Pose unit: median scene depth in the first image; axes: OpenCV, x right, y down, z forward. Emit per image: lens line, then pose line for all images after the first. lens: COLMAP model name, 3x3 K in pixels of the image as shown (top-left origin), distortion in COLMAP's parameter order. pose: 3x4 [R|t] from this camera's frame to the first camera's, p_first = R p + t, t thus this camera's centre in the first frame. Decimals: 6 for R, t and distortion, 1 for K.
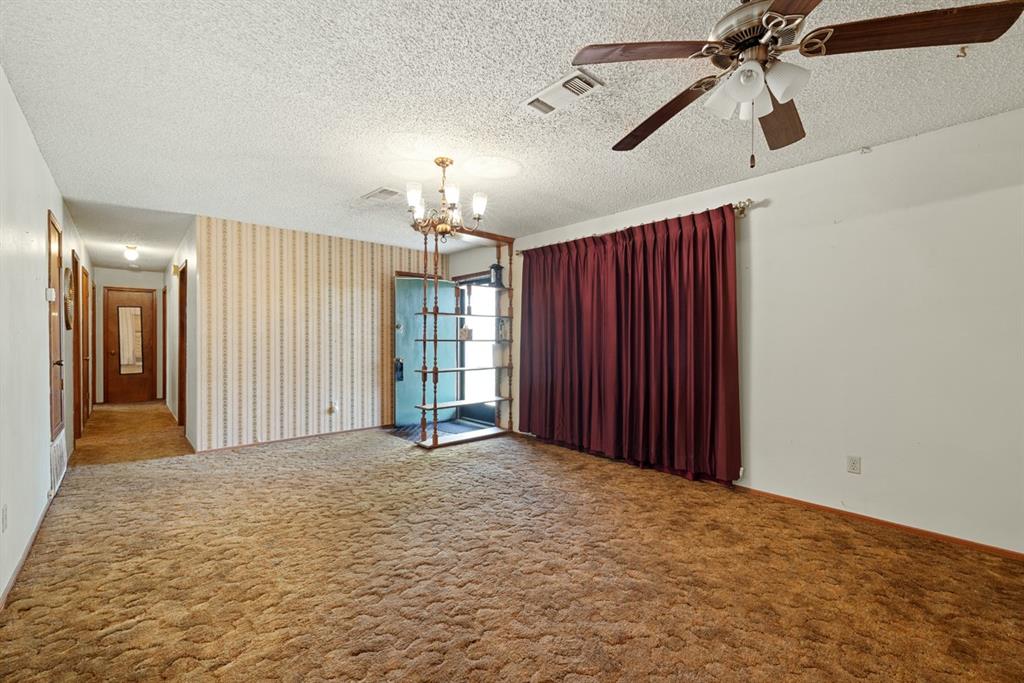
lens RADIAL K [[438.1, 0, 511.9], [0, 438.1, 336.8], [0, 0, 1]] dist [0.002312, 0.000354]
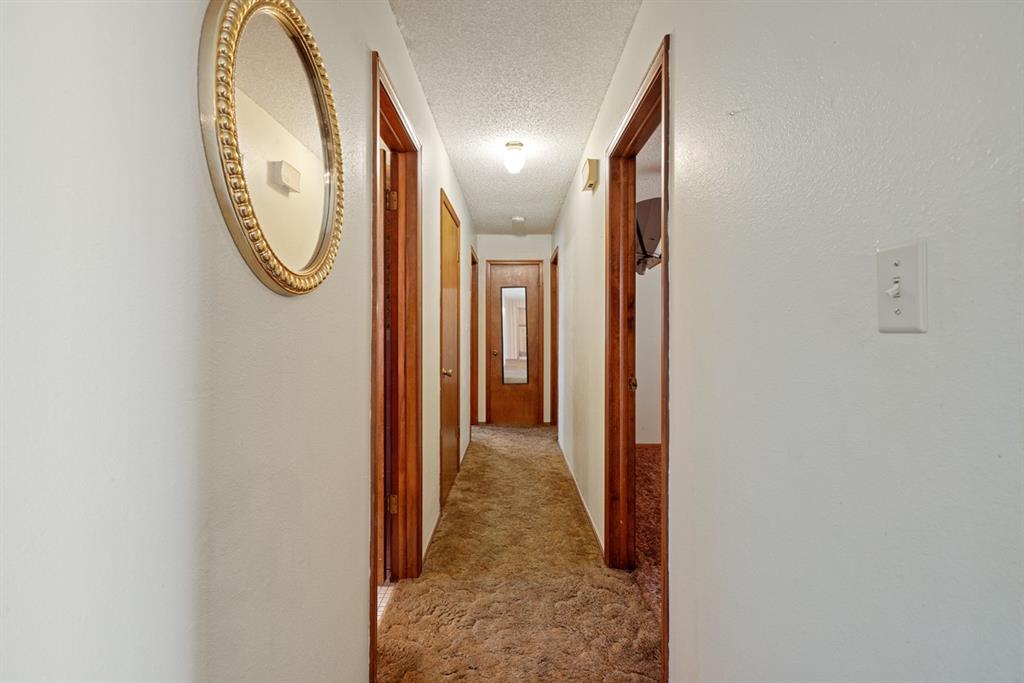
lens RADIAL K [[438.1, 0, 512.1], [0, 438.1, 337.0], [0, 0, 1]] dist [0.002312, 0.000354]
pose [[0.747791, 0.011457, -0.663835, -0.415201], [-0.000968, 0.999869, 0.016166, -0.000030], [0.663933, -0.011446, 0.747704, 0.483478]]
